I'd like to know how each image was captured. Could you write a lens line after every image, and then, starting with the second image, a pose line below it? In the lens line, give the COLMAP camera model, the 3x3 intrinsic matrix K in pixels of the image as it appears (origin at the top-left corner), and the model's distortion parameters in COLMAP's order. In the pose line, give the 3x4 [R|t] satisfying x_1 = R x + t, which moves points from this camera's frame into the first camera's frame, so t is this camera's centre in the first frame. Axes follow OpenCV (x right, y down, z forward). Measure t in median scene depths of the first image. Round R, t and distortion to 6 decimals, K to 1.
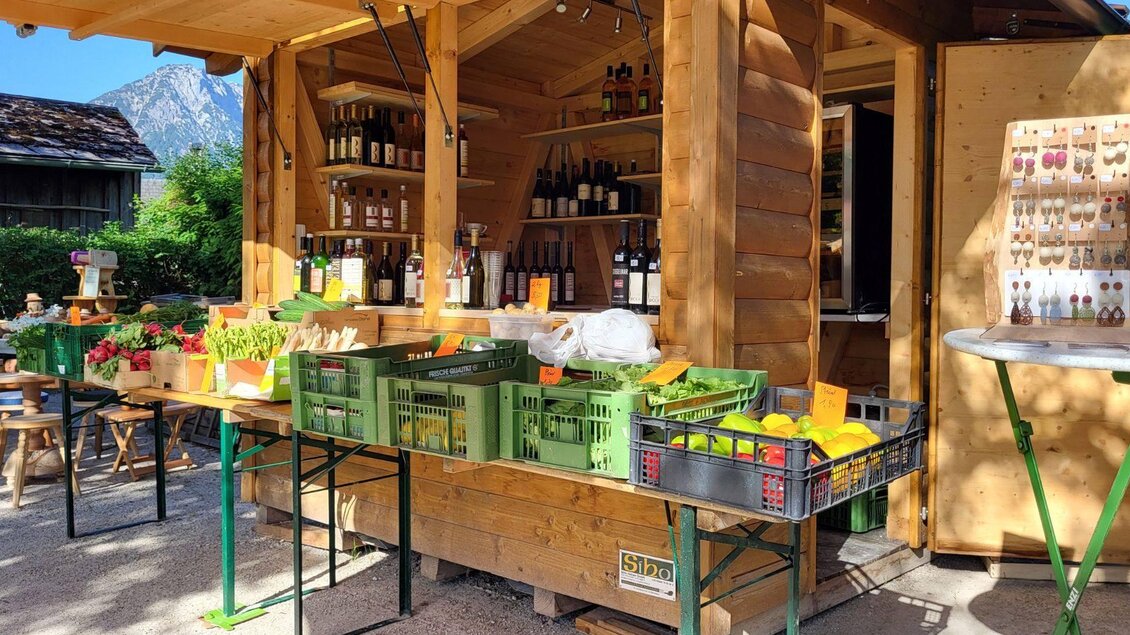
lens RADIAL K [[942.6, 0, 562.9], [0, 942.6, 320.3], [0, 0, 1]] dist [0.053048, -0.047813]
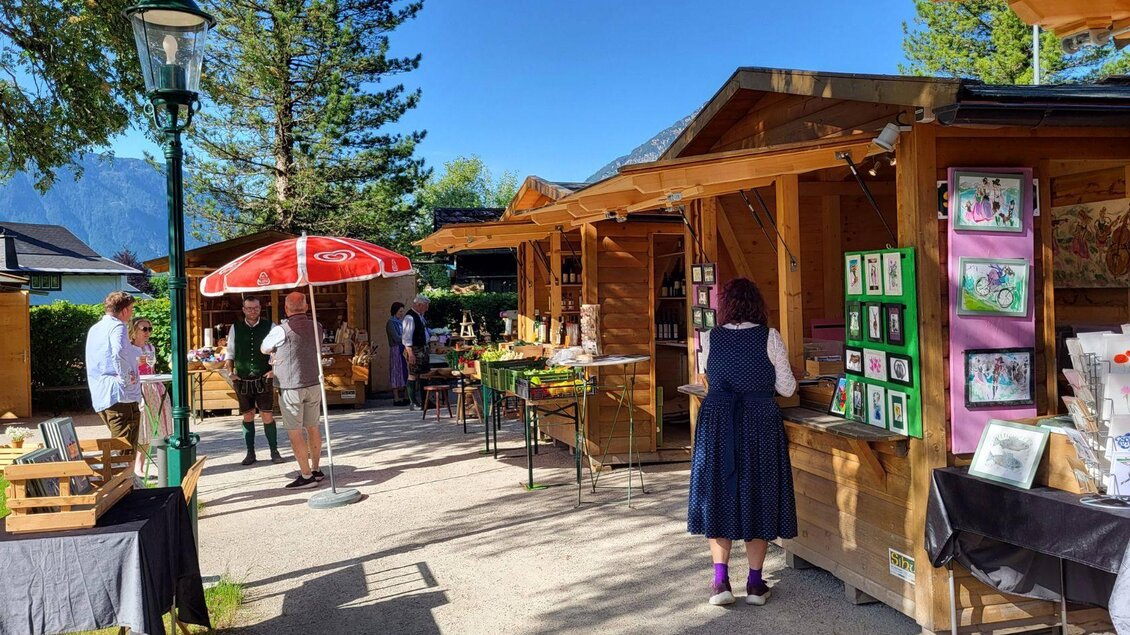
lens RADIAL K [[942.6, 0, 569.1], [0, 942.6, 311.9], [0, 0, 1]] dist [0.053048, -0.047813]
pose [[0.852984, -0.015608, -0.521703, 0.401845], [0.003713, 0.999709, -0.023838, -0.013909], [0.521923, 0.018396, 0.852794, -0.390992]]
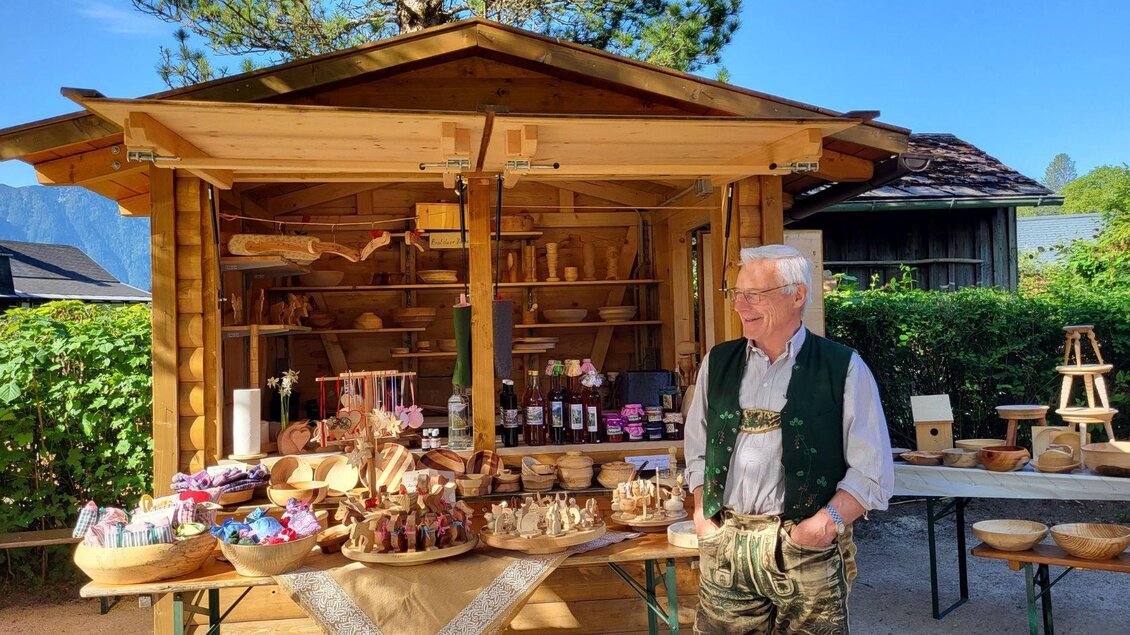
lens RADIAL K [[942.6, 0, 561.5], [0, 942.6, 316.2], [0, 0, 1]] dist [0.053048, -0.047813]
pose [[0.830800, -0.036857, -0.555349, -0.347894], [0.004732, 0.998237, -0.059171, -0.028757], [0.556550, 0.046531, 0.829510, 0.188219]]
